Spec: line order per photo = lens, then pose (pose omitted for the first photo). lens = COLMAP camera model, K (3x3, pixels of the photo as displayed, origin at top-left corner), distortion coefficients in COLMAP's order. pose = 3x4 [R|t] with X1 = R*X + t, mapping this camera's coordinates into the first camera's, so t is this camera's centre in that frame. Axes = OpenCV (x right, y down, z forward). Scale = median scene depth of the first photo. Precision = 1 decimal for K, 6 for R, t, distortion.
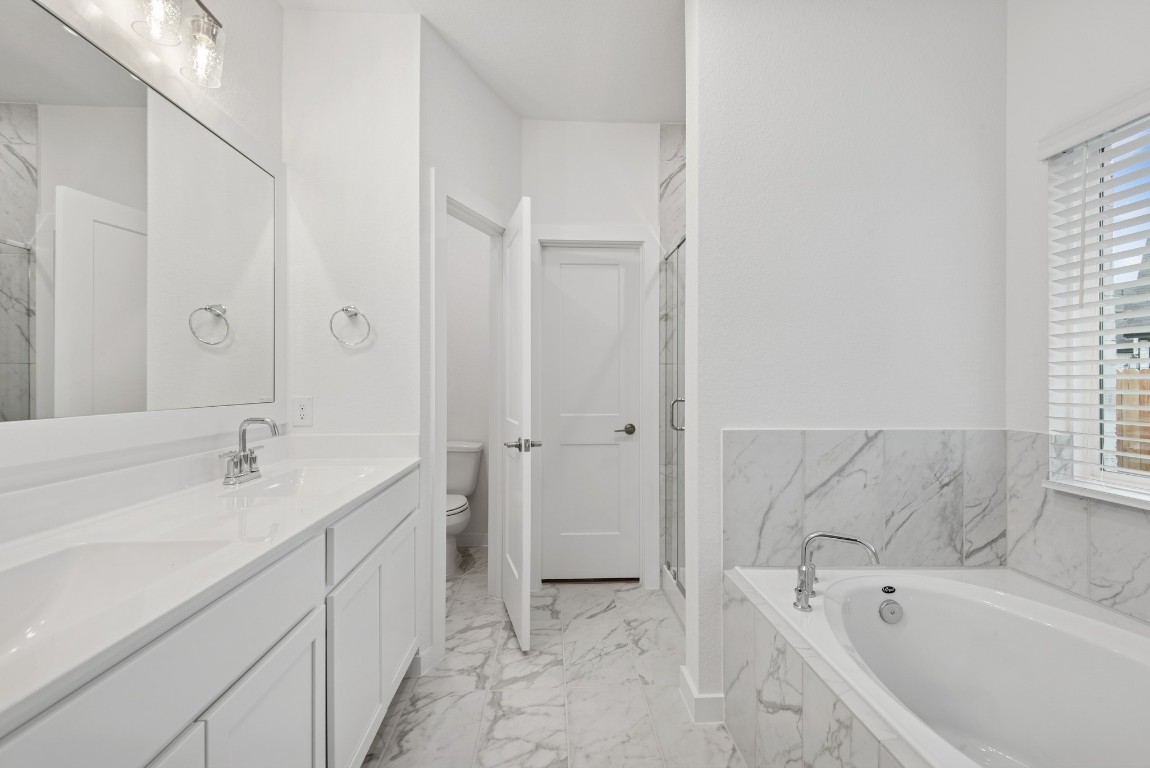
lens RADIAL K [[525.4, 0, 578.6], [0, 525.4, 385.2], [0, 0, 1]] dist [0.033715, -0.016019]
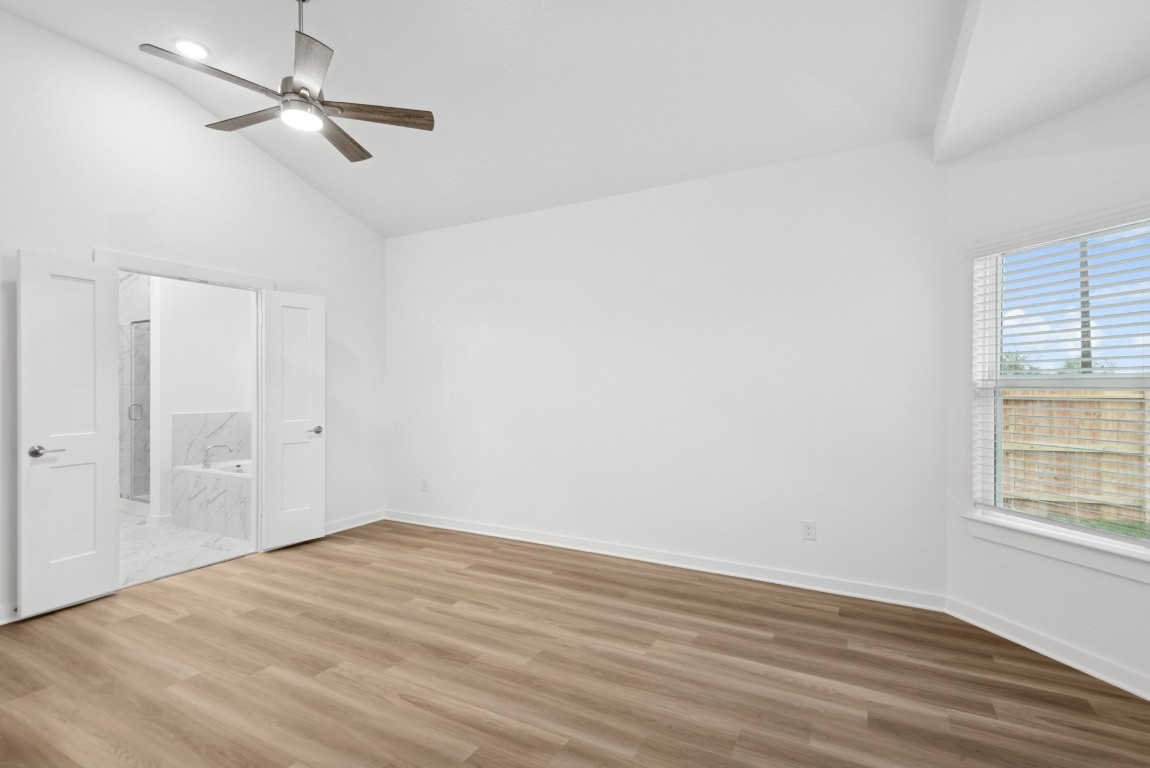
lens RADIAL K [[537.4, 0, 572.5], [0, 537.4, 382.5], [0, 0, 1]] dist [0.037651, -0.016672]
pose [[0.524315, 0.007260, 0.851493, -0.894065], [0.004433, 0.999927, -0.011255, -0.028910], [-0.851513, 0.009675, 0.524245, -1.904021]]
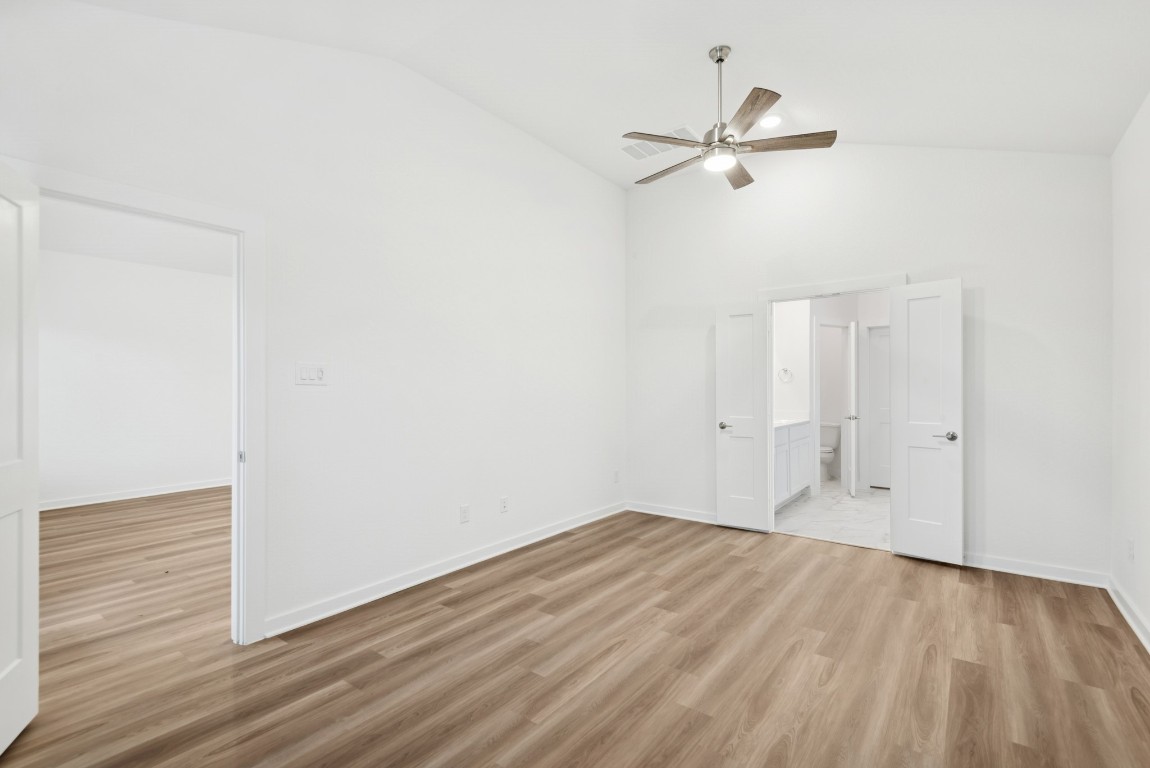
lens RADIAL K [[525.4, 0, 578.6], [0, 525.4, 385.2], [0, 0, 1]] dist [0.033715, -0.016019]
pose [[0.767968, -0.004837, -0.640469, 0.598958], [-0.001048, 0.999961, -0.008809, -0.023700], [0.640487, 0.007437, 0.767933, -2.092958]]
